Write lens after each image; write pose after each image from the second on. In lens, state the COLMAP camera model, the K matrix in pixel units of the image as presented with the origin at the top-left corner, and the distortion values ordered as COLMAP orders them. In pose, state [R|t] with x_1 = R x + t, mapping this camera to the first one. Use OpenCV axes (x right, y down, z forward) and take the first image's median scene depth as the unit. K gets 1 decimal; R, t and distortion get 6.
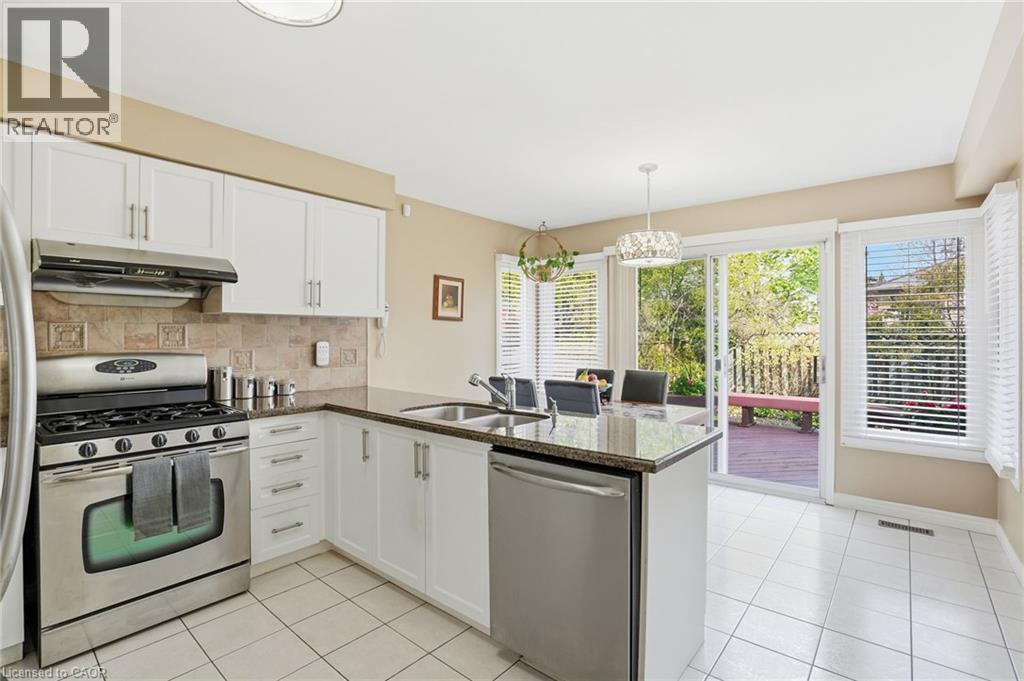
lens RADIAL K [[472.8, 0, 512.1], [0, 472.8, 329.3], [0, 0, 1]] dist [-0.046161, 0.000523]
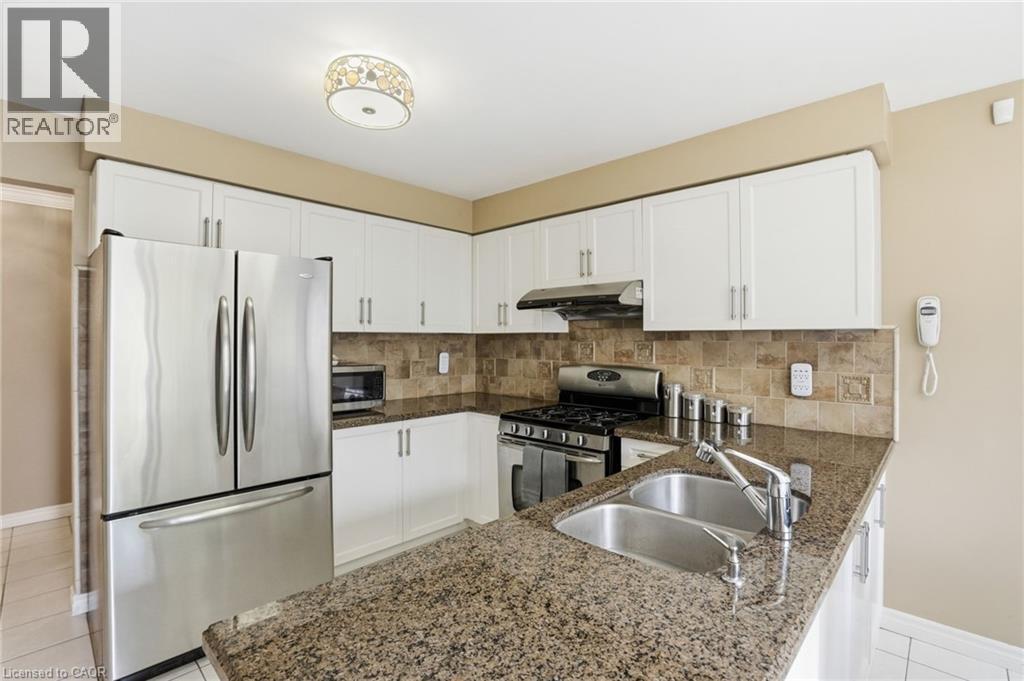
lens RADIAL K [[493.3, 0, 512.0], [0, 493.3, 340.5], [0, 0, 1]] dist [0.019398, 0.000359]
pose [[-0.030257, -0.003446, -0.999536, 0.404683], [0.005079, 0.999981, -0.003602, -0.009576], [0.999529, -0.005186, -0.030239, 0.594989]]
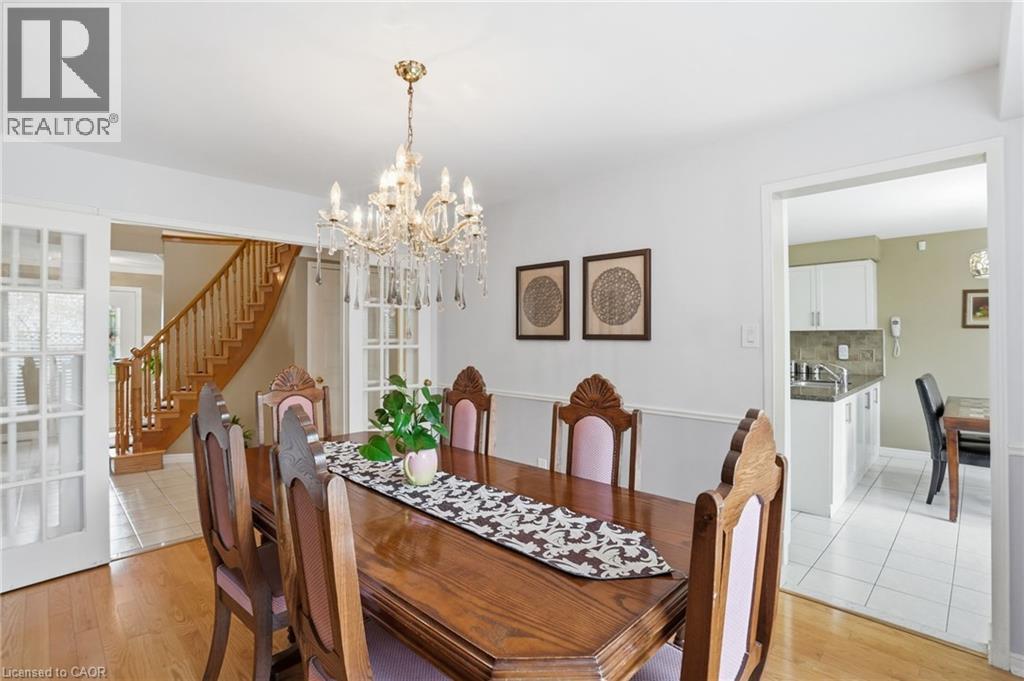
lens RADIAL K [[485.8, 0, 512.0], [0, 485.8, 340.5], [0, 0, 1]] dist [-0.002398, -0.000271]
pose [[-0.076496, -0.000775, -0.997070, 1.485416], [0.013970, 0.999901, -0.001849, -0.003456], [0.996972, -0.014071, -0.076478, -0.054344]]
